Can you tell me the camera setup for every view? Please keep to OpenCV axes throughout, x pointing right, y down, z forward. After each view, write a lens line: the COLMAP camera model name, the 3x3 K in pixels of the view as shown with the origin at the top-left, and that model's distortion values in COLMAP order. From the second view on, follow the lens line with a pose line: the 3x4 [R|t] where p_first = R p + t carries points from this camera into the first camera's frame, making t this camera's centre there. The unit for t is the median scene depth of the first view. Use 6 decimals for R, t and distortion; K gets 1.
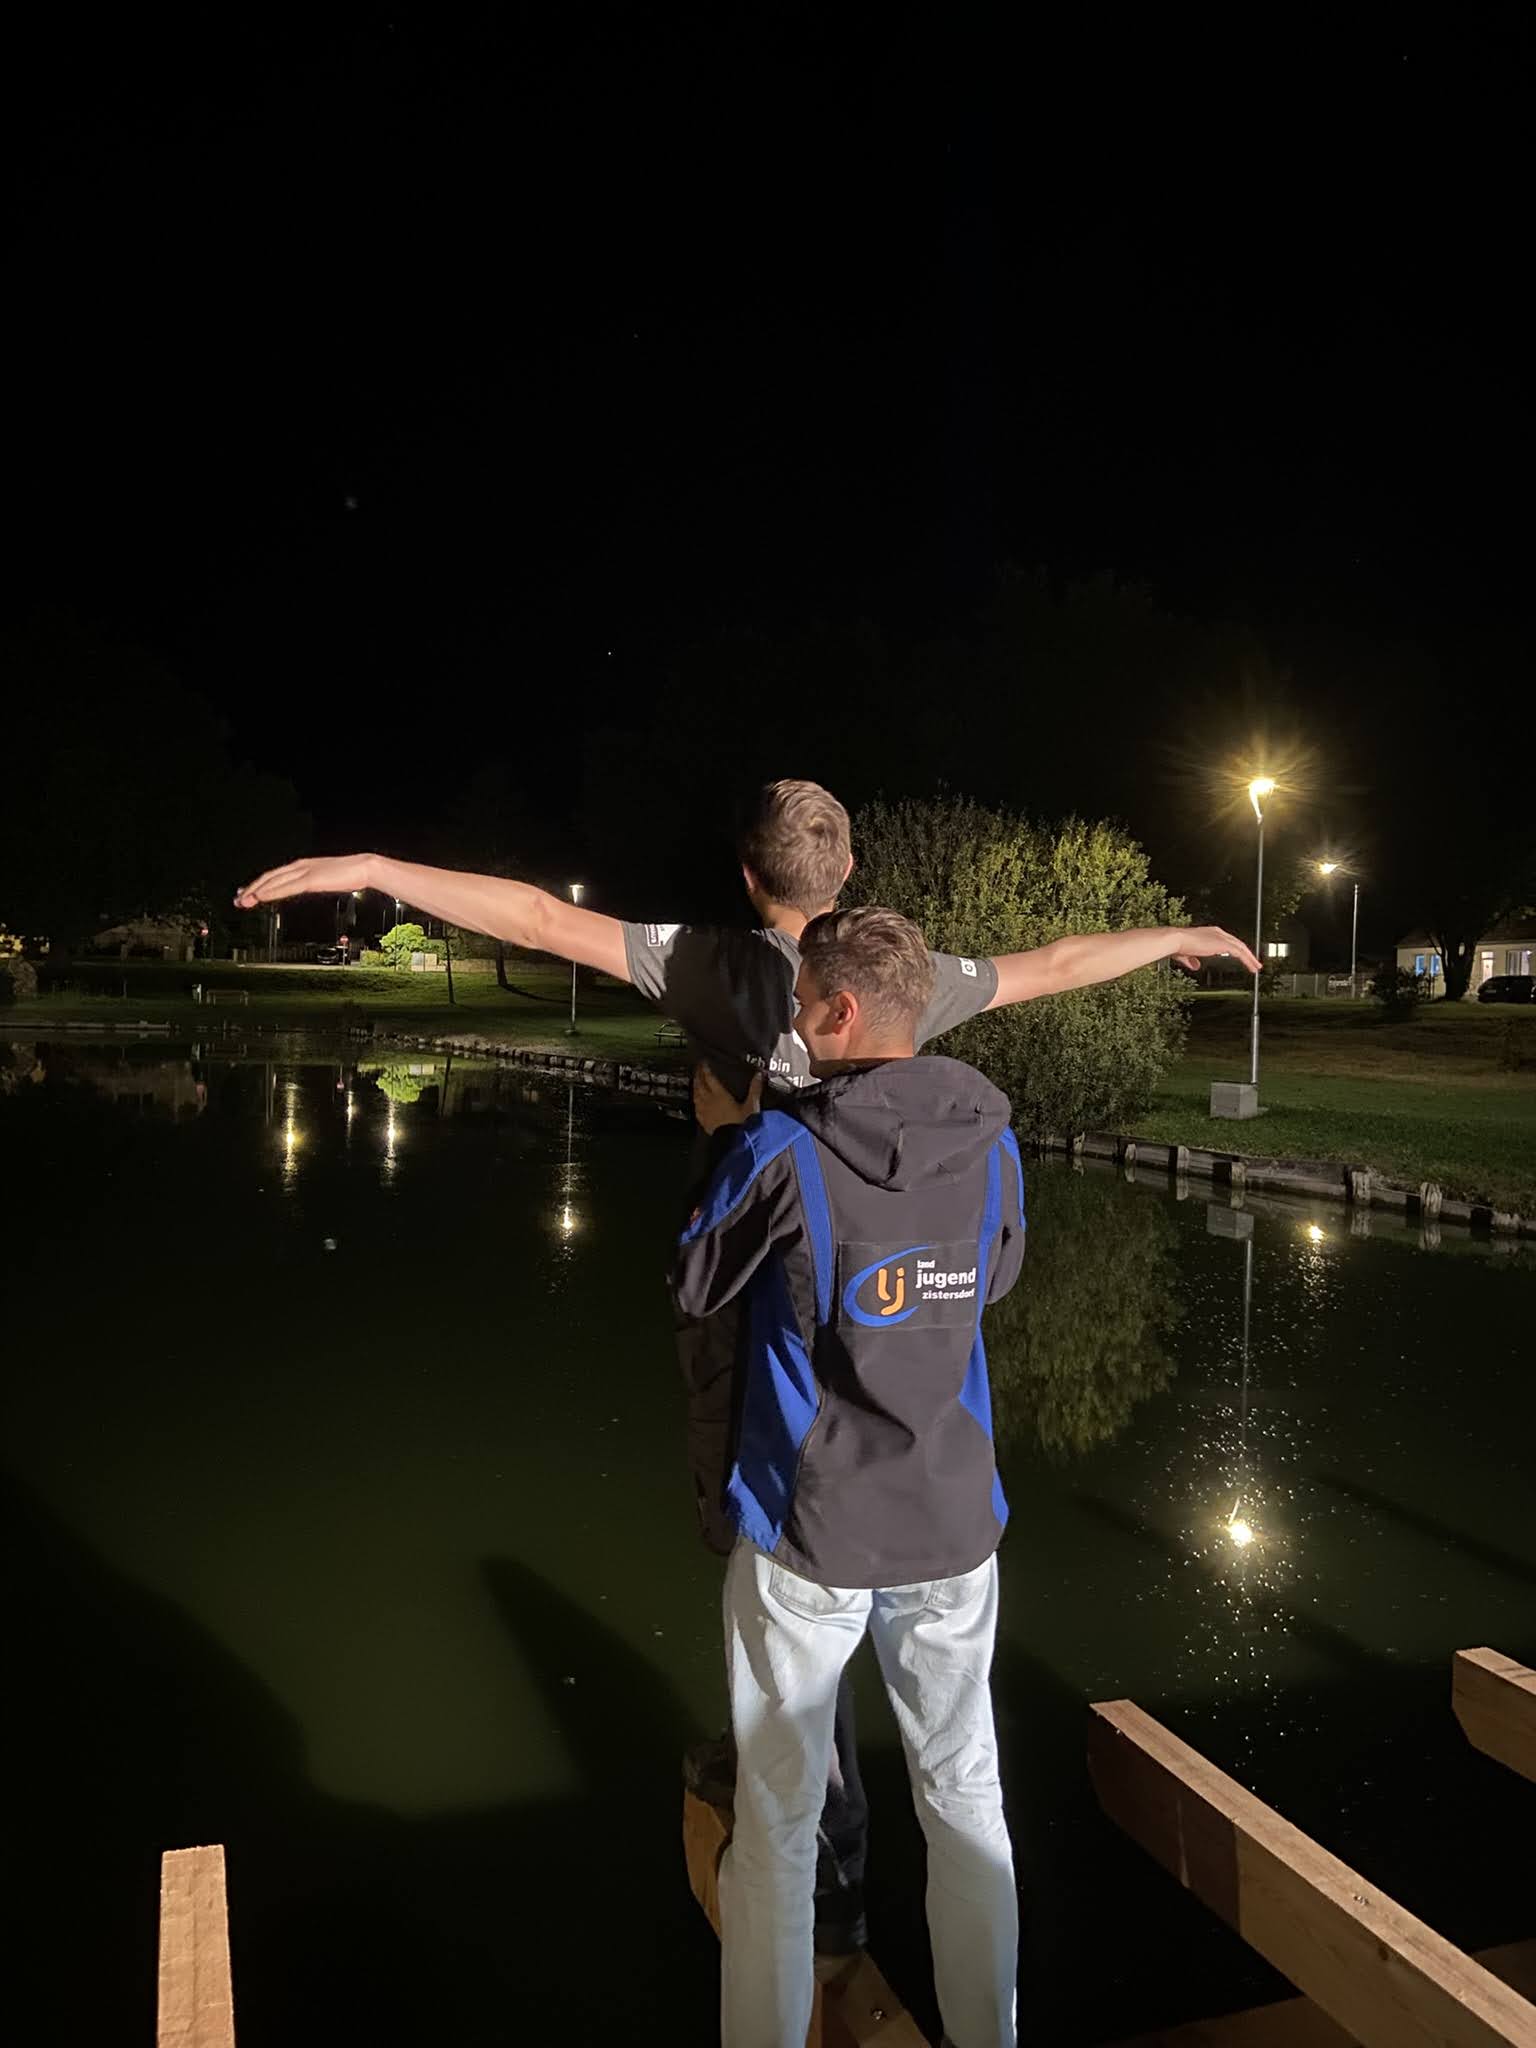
lens RADIAL K [[1516.6, 0, 771.2], [0, 1516.6, 1017.9], [0, 0, 1]] dist [0.101430, -0.063896]
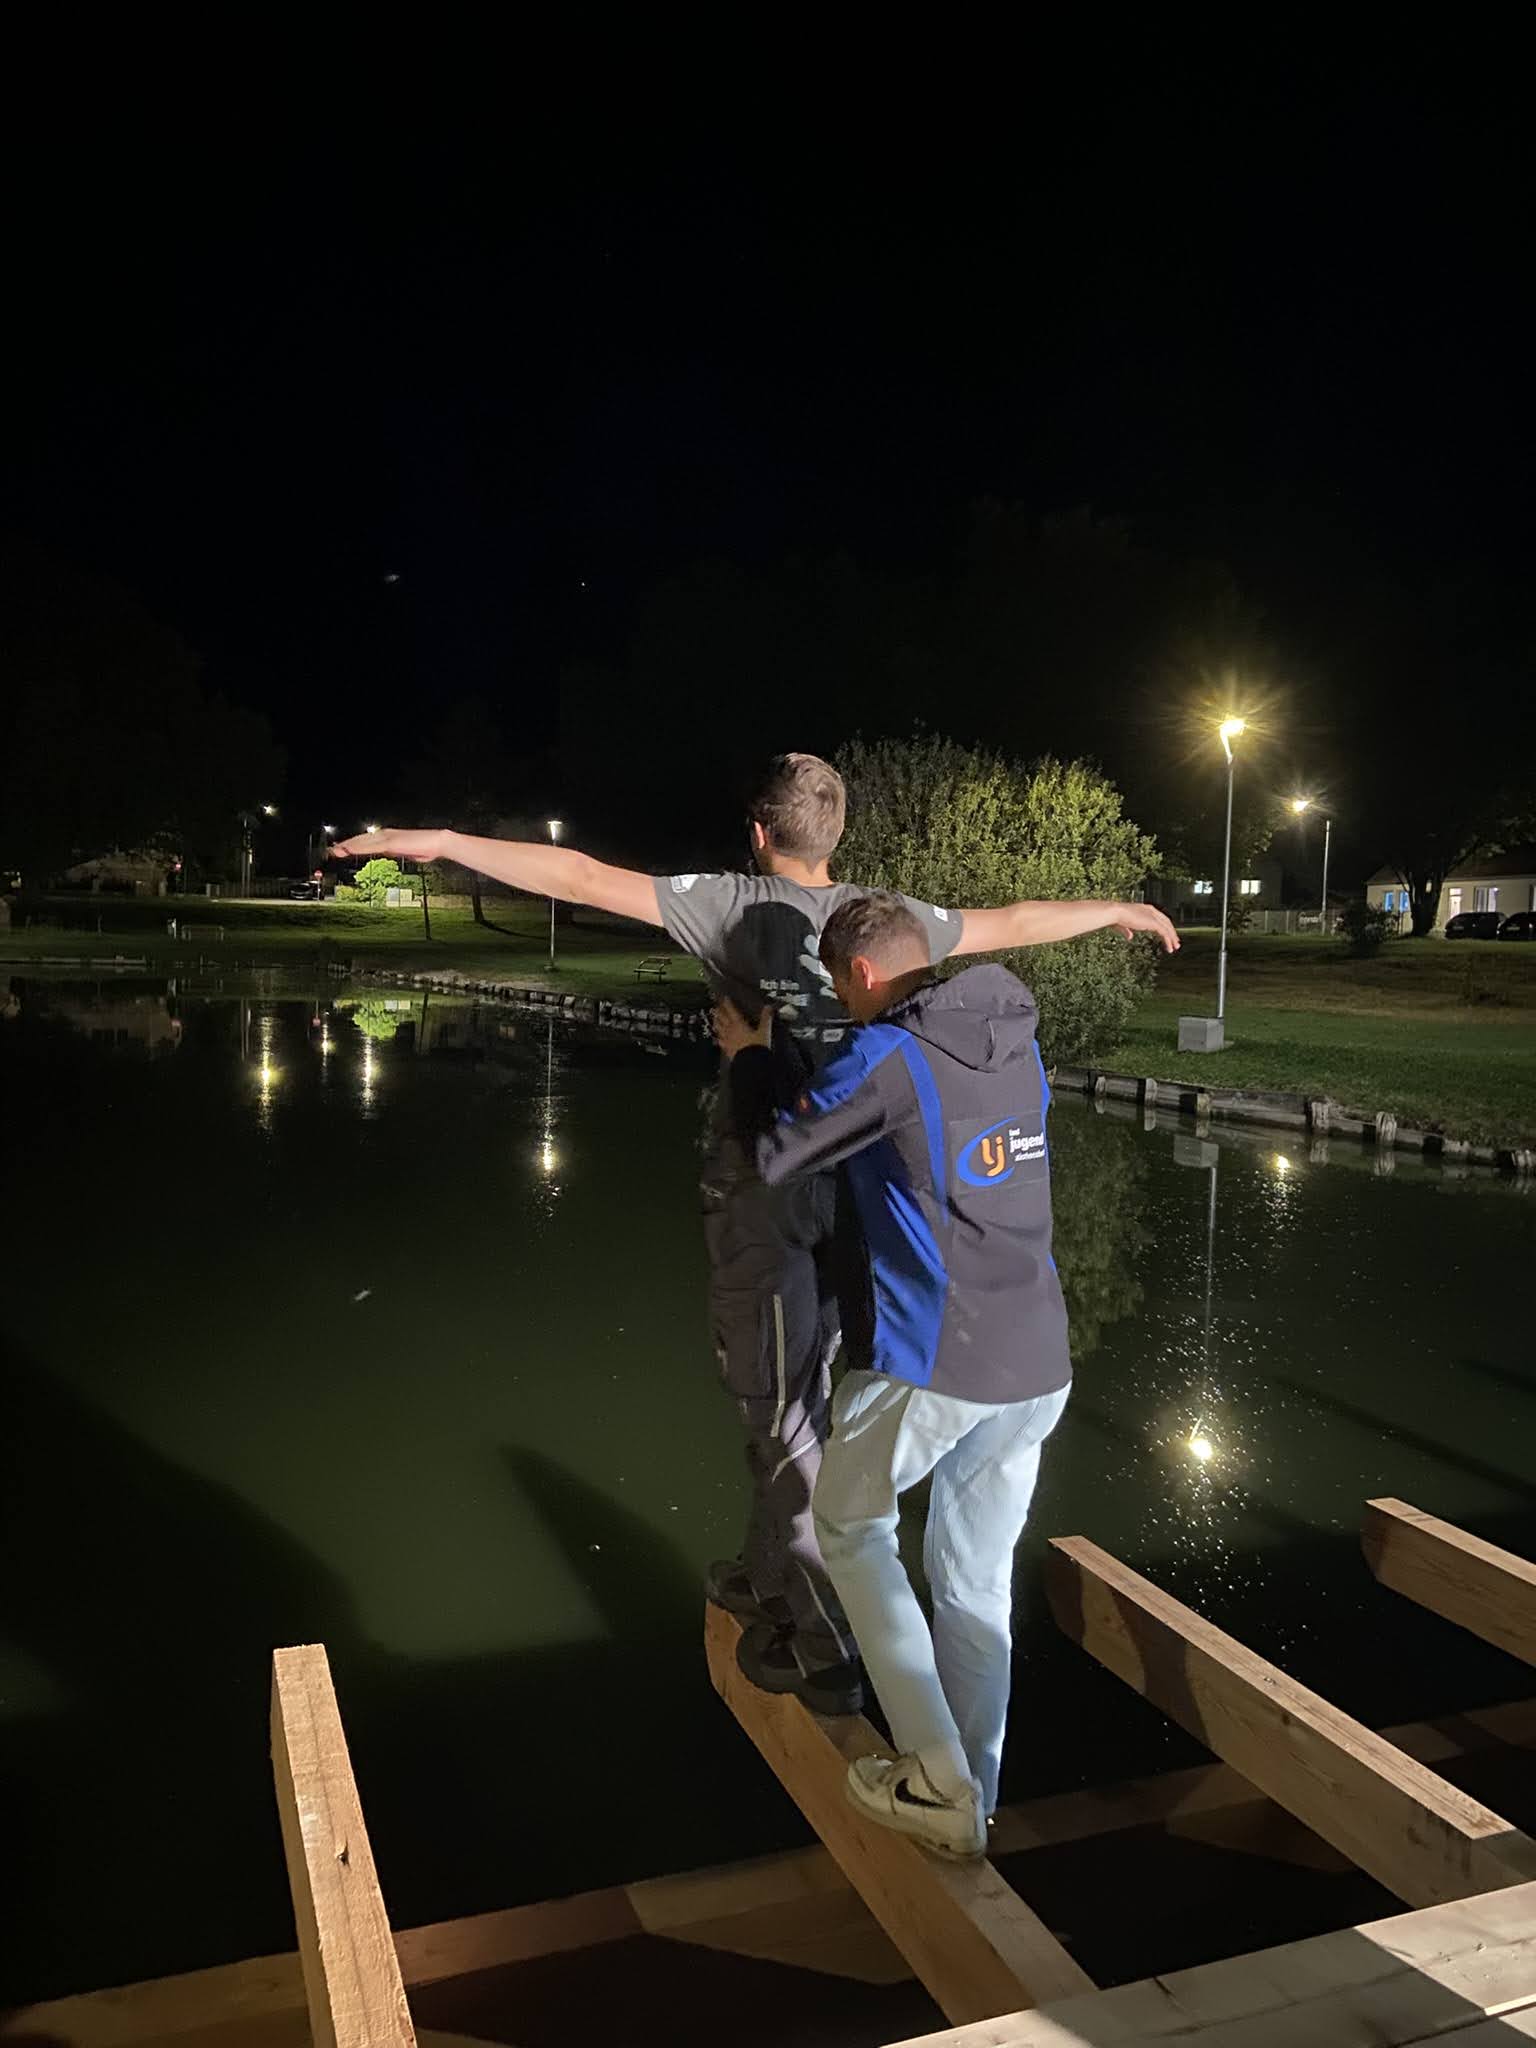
lens RADIAL K [[1516.6, 0, 769.7], [0, 1516.6, 1007.5], [0, 0, 1]] dist [0.101430, -0.063896]
pose [[0.999884, -0.000004, 0.015250, -0.003166], [-0.000530, 0.999386, 0.035026, 0.000033], [-0.015241, -0.035030, 0.999270, -0.020059]]
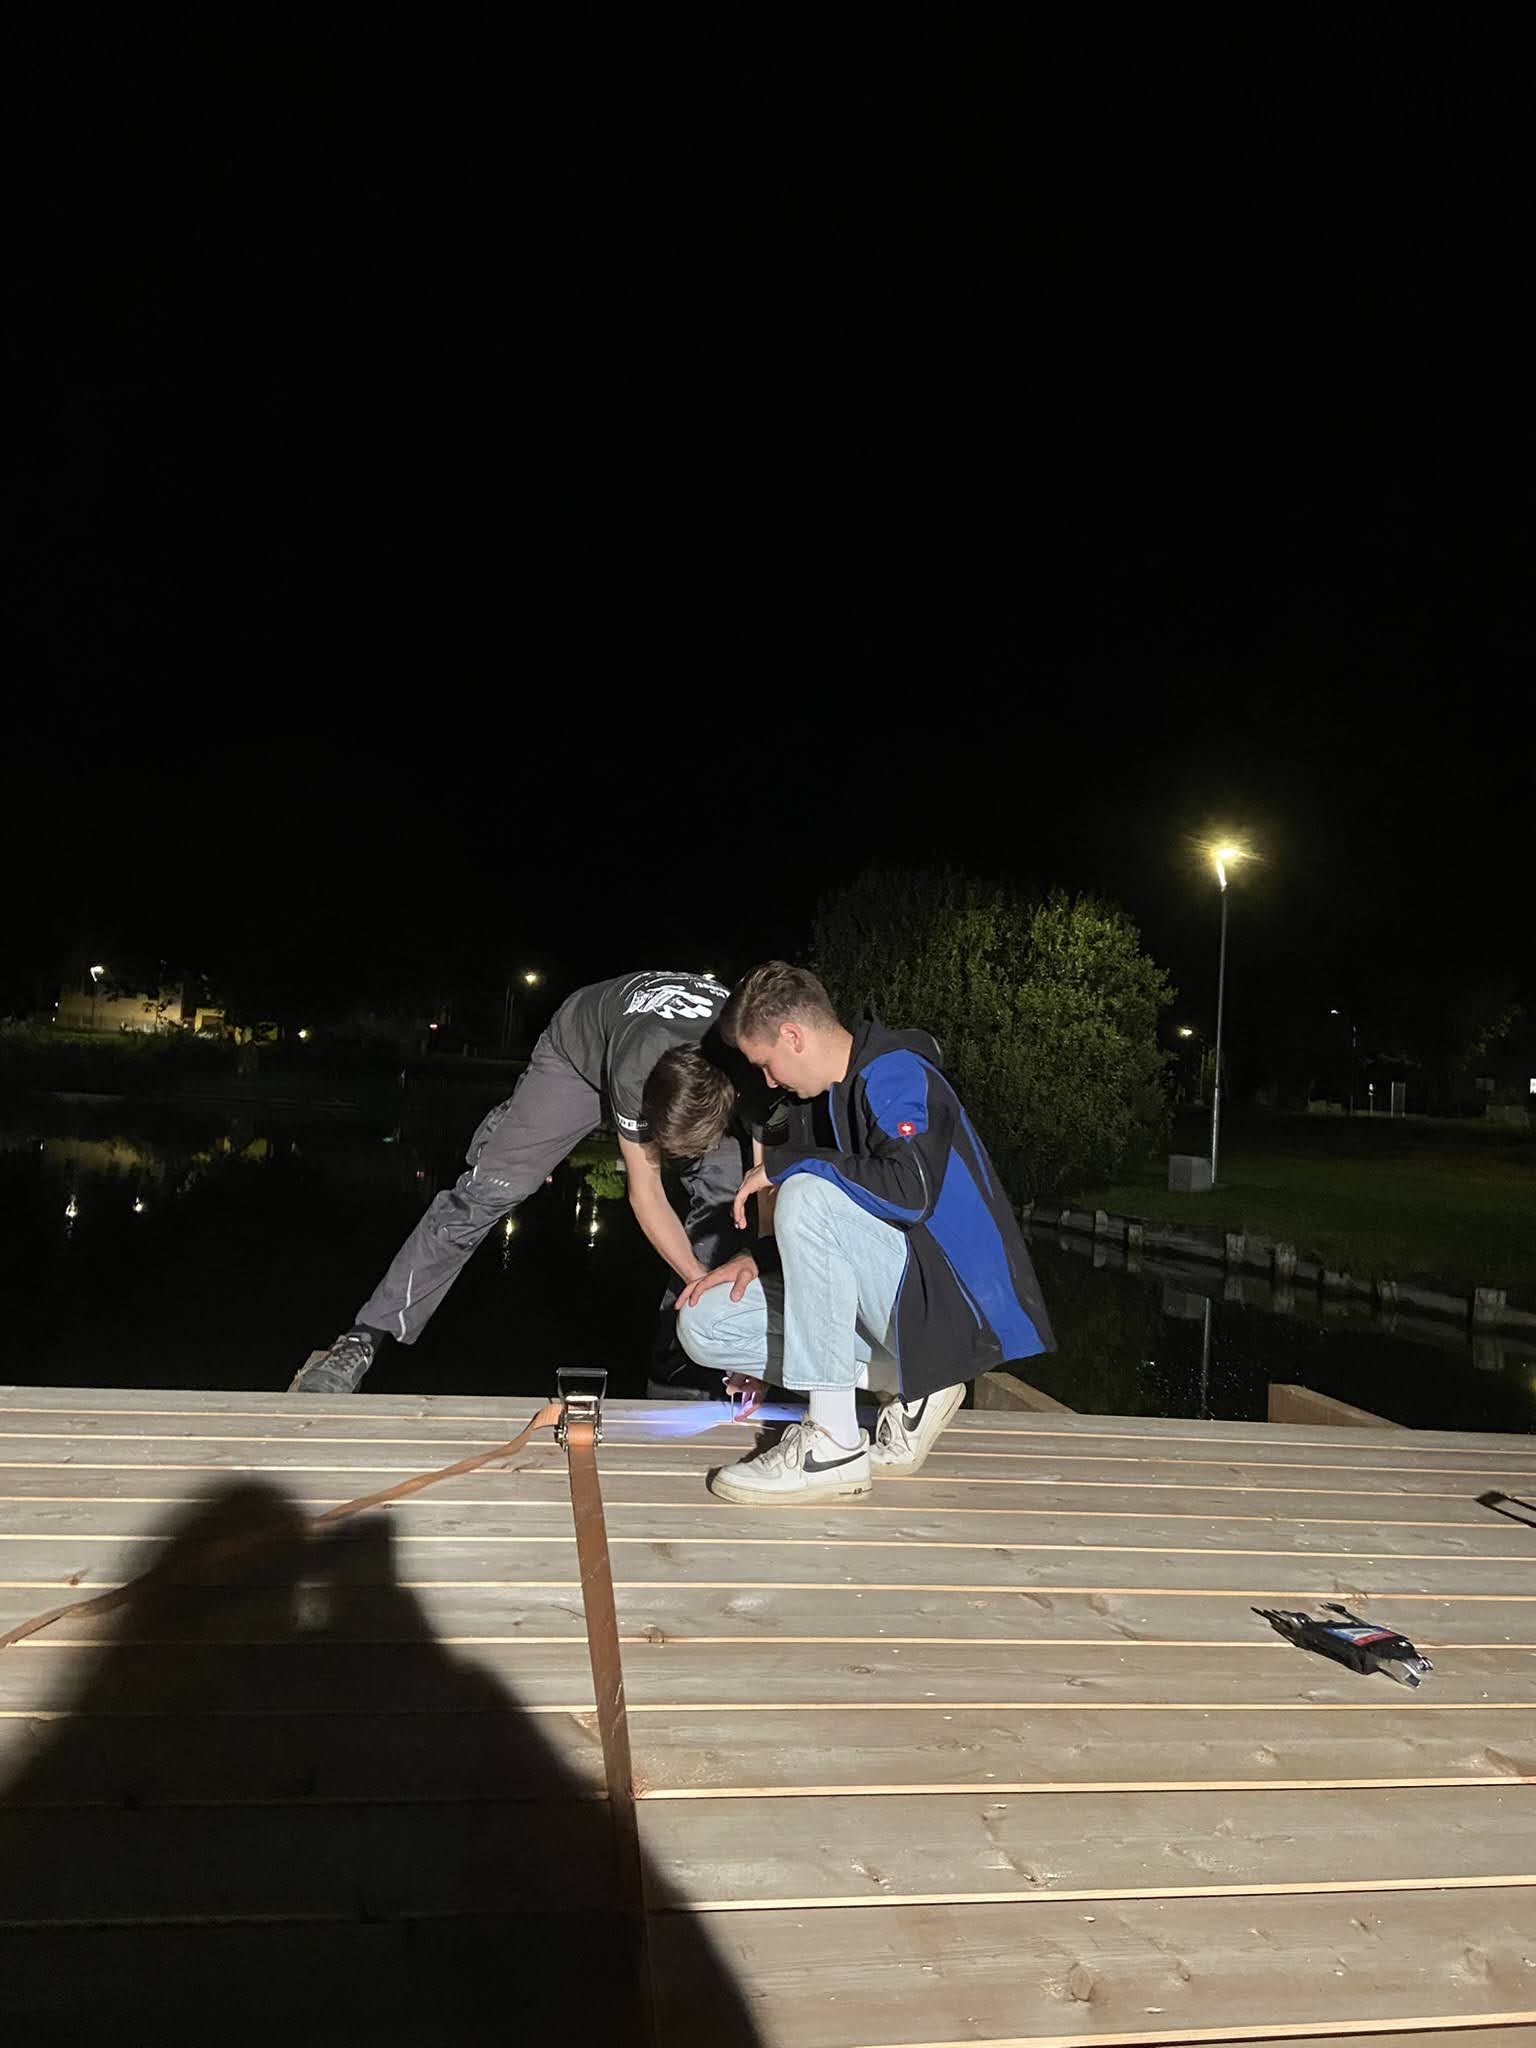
lens RADIAL K [[1516.6, 0, 775.4], [0, 1516.6, 1002.1], [0, 0, 1]] dist [0.101430, -0.063896]
pose [[0.986125, 0.027836, -0.163653, 0.178062], [-0.042274, 0.995449, -0.085411, 0.035145], [0.160531, 0.091144, 0.982814, -0.000661]]
